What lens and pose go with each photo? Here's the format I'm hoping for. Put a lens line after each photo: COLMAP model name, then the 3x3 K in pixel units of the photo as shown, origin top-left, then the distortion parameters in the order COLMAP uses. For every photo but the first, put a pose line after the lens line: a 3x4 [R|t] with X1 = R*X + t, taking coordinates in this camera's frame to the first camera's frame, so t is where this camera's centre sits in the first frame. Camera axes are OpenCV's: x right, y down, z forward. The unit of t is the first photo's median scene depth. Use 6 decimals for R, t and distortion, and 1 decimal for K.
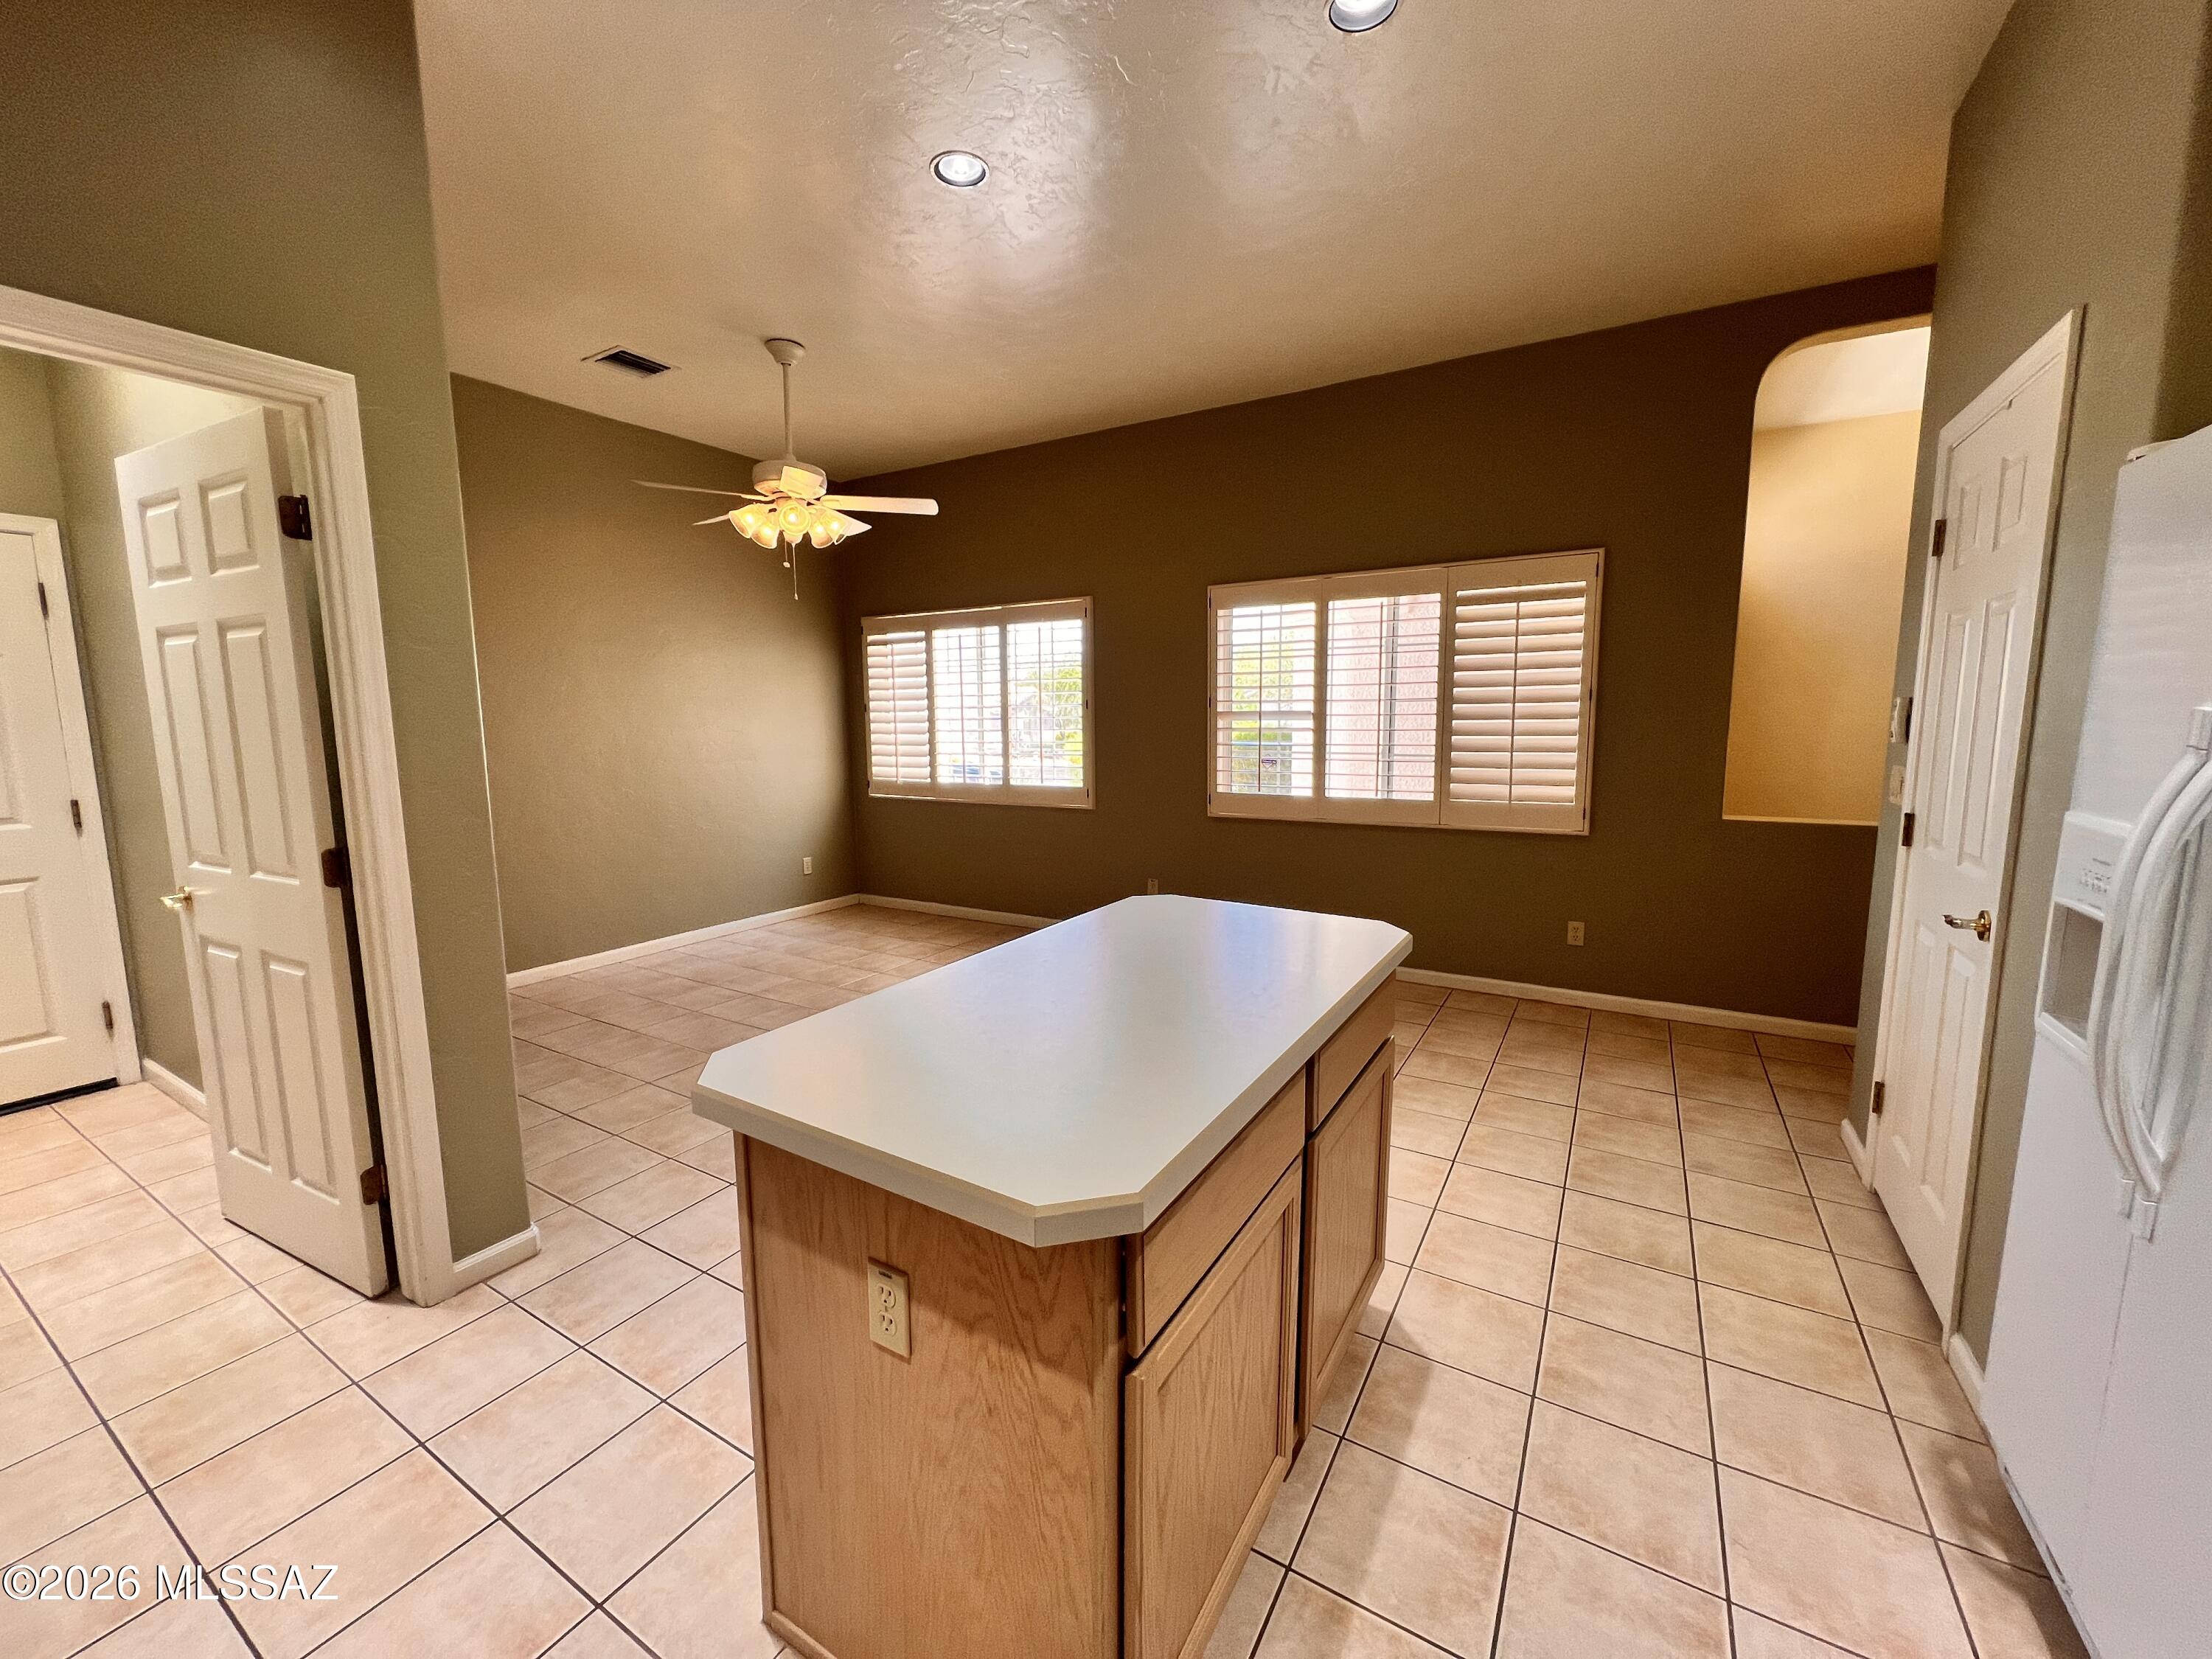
lens RADIAL K [[883.2, 0, 1098.9], [0, 883.2, 826.0], [0, 0, 1]] dist [-0.001138, -0.000455]
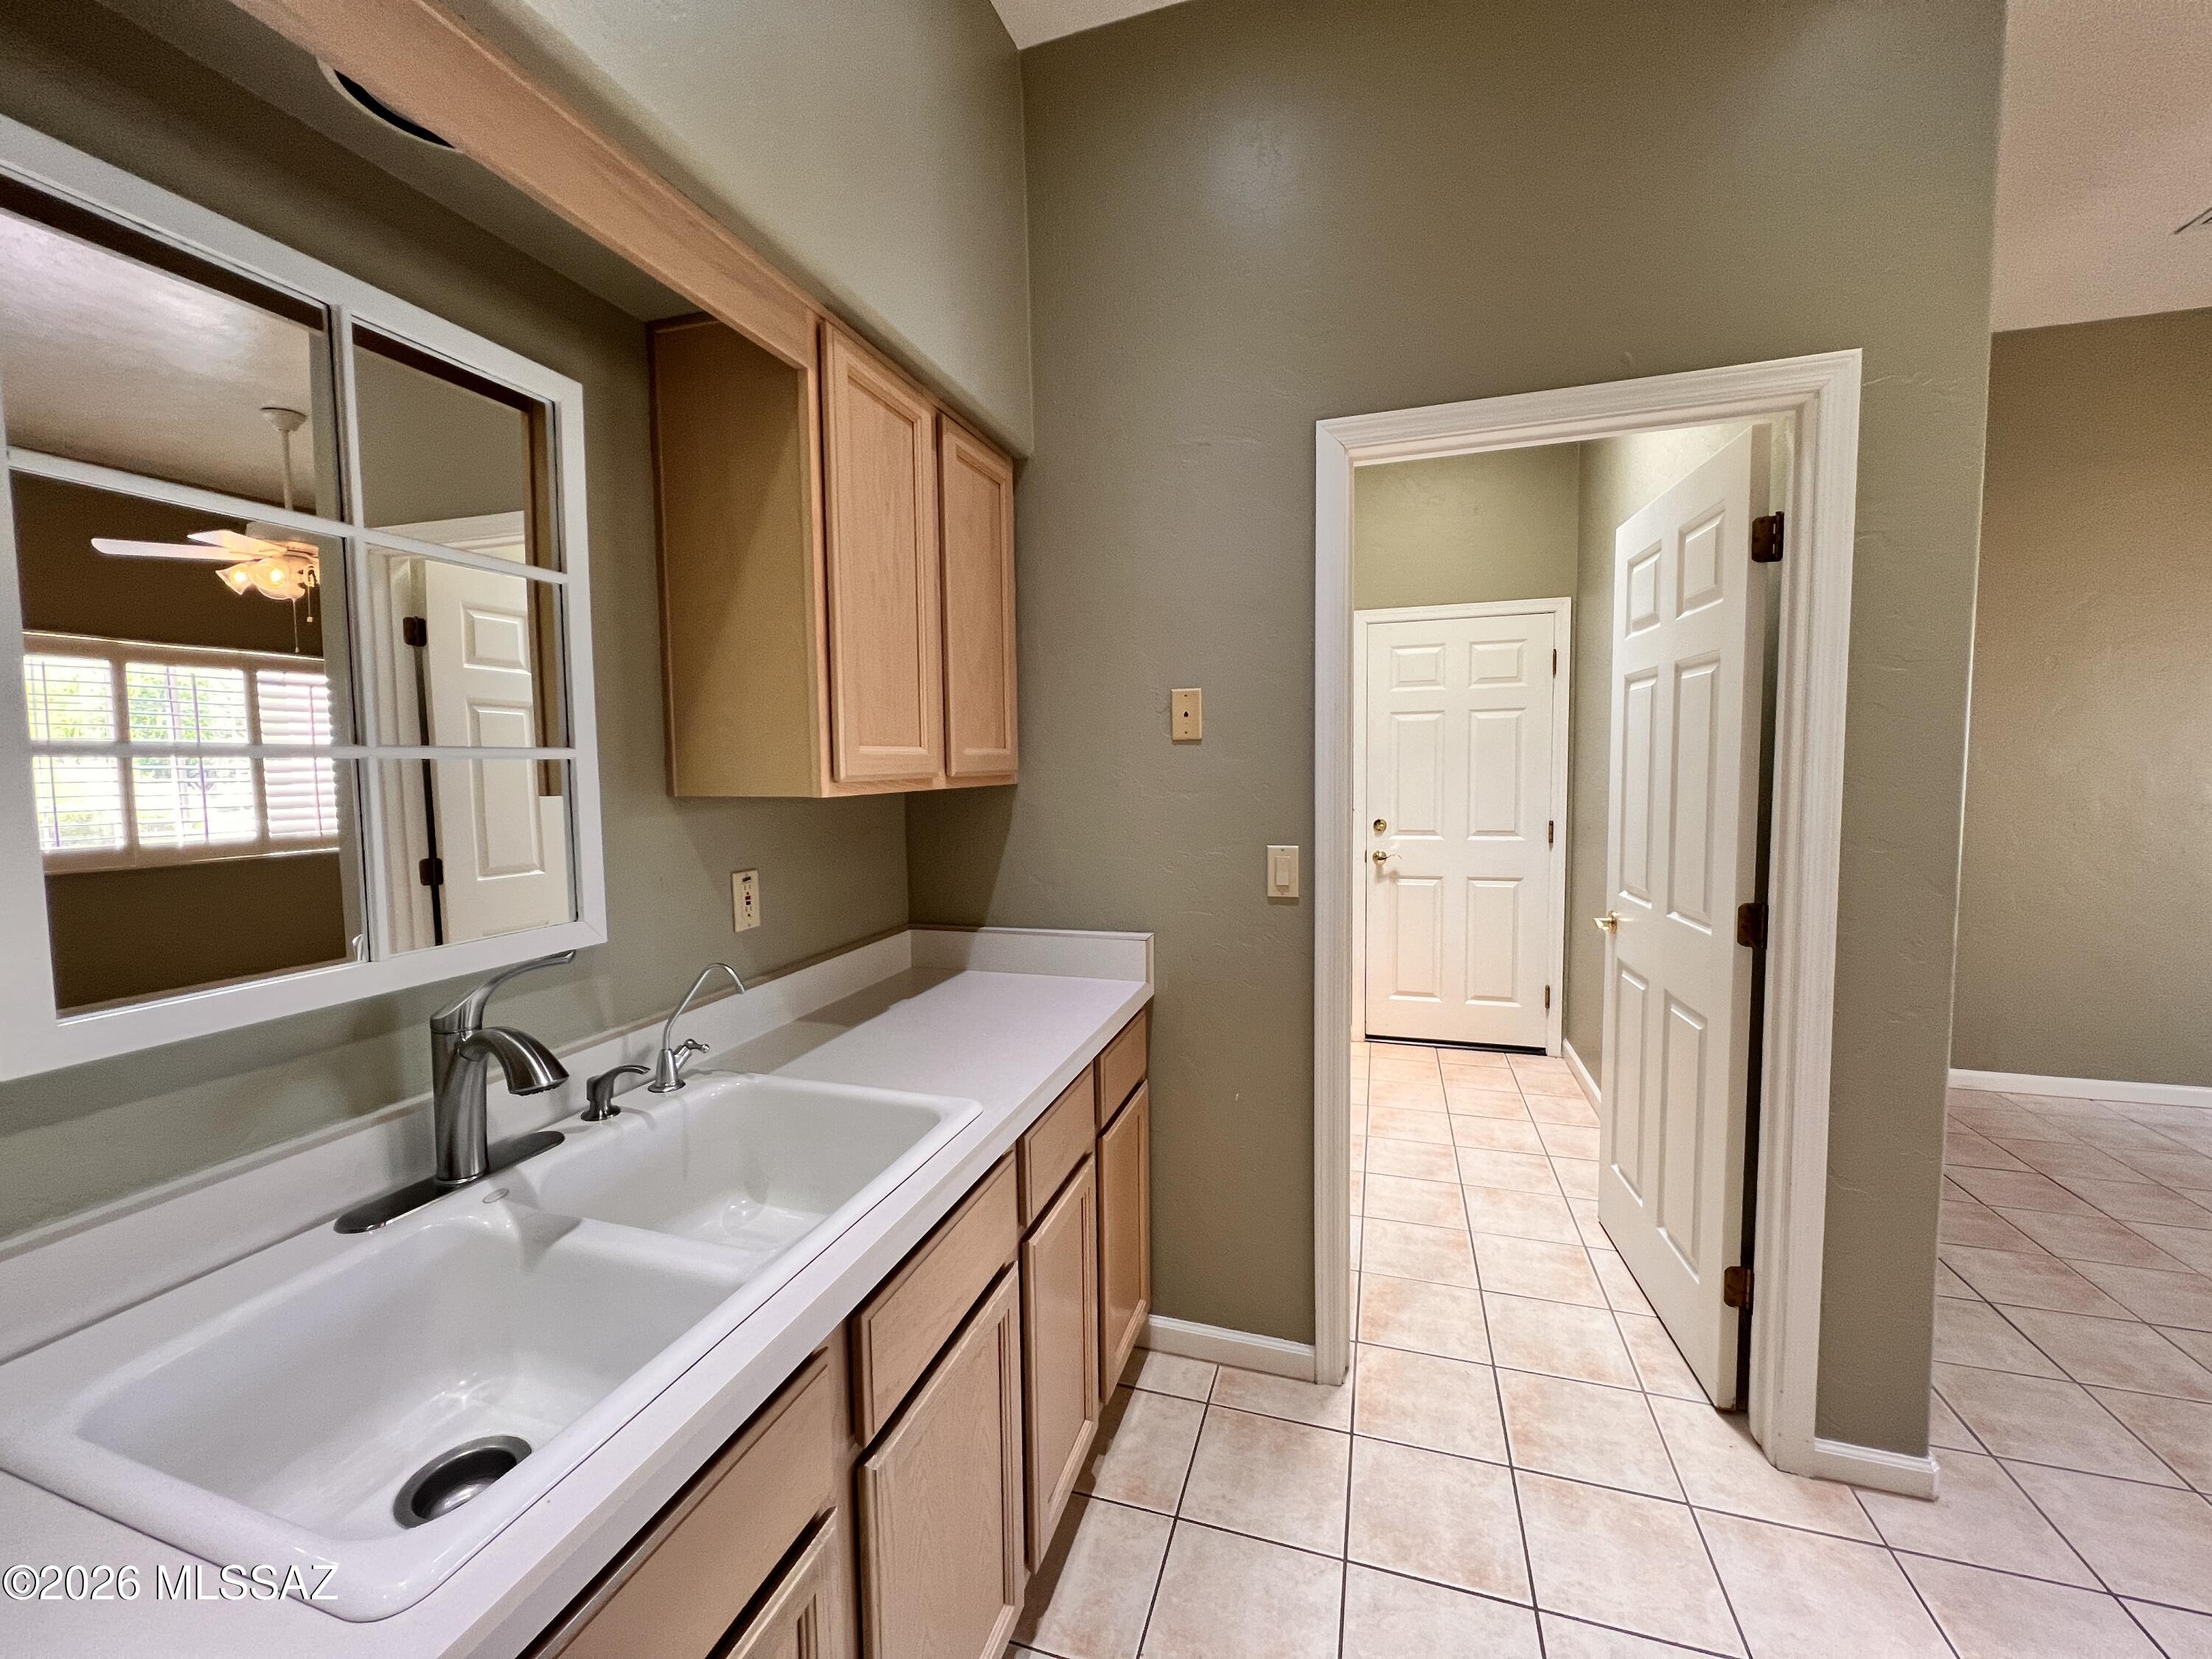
lens RADIAL K [[882.0, 0, 1103.8], [0, 882.0, 831.9], [0, 0, 1]] dist [-0.000210, -0.000394]
pose [[0.234012, 0.078741, -0.969040, -0.136439], [-0.107402, 0.992708, 0.054727, -0.021332], [0.966283, 0.091270, 0.240763, 0.120813]]
